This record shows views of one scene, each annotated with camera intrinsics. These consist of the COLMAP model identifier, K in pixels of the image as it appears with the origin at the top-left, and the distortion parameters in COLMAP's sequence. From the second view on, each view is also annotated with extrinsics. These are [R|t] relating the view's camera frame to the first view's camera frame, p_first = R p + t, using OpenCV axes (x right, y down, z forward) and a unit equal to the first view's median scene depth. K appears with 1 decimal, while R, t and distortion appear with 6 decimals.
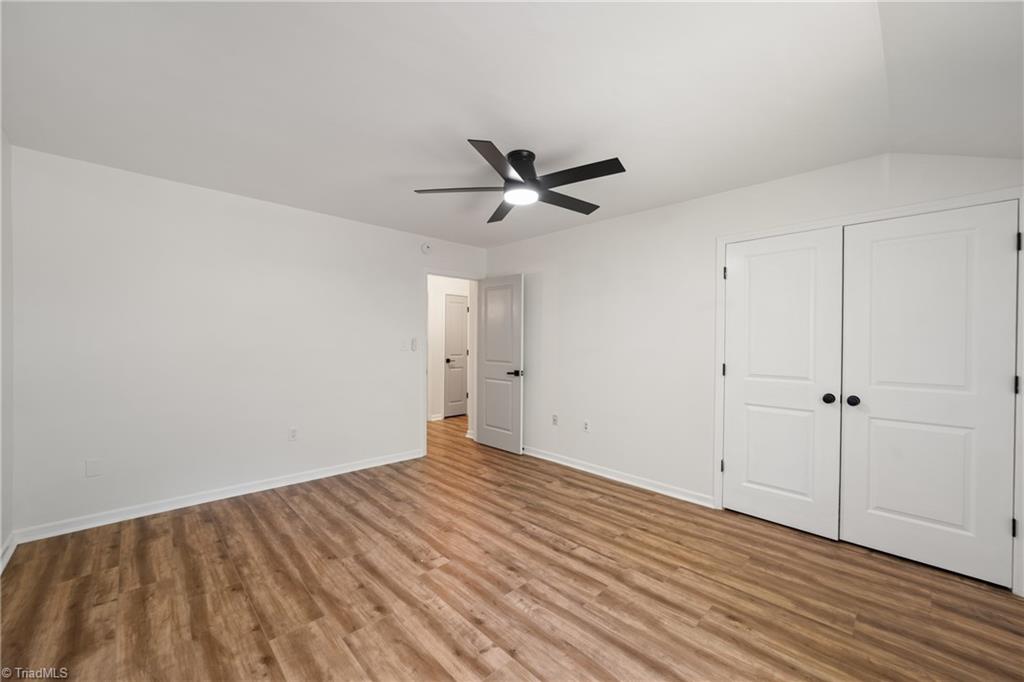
lens RADIAL K [[395.2, 0, 520.8], [0, 395.2, 341.0], [0, 0, 1]] dist [-0.019787, 0.005545]
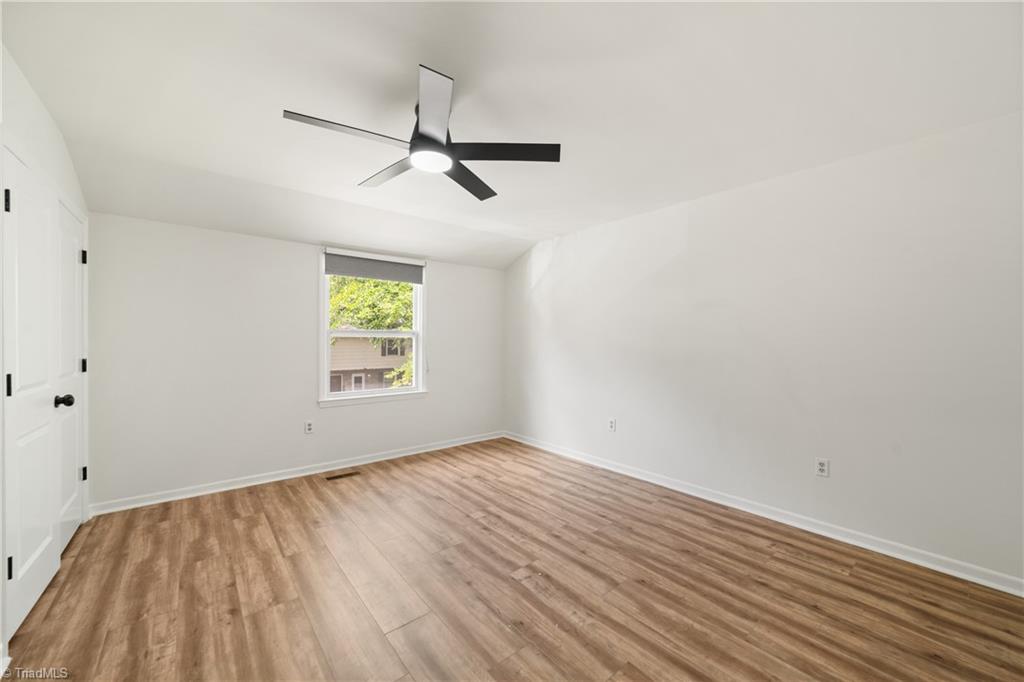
lens RADIAL K [[395.2, 0, 520.8], [0, 395.2, 341.0], [0, 0, 1]] dist [-0.019787, 0.005545]
pose [[-0.996802, -0.015648, 0.078359, -0.295726], [-0.015465, 0.999876, 0.002945, 0.002271], [-0.078396, 0.001723, -0.996921, 2.111168]]
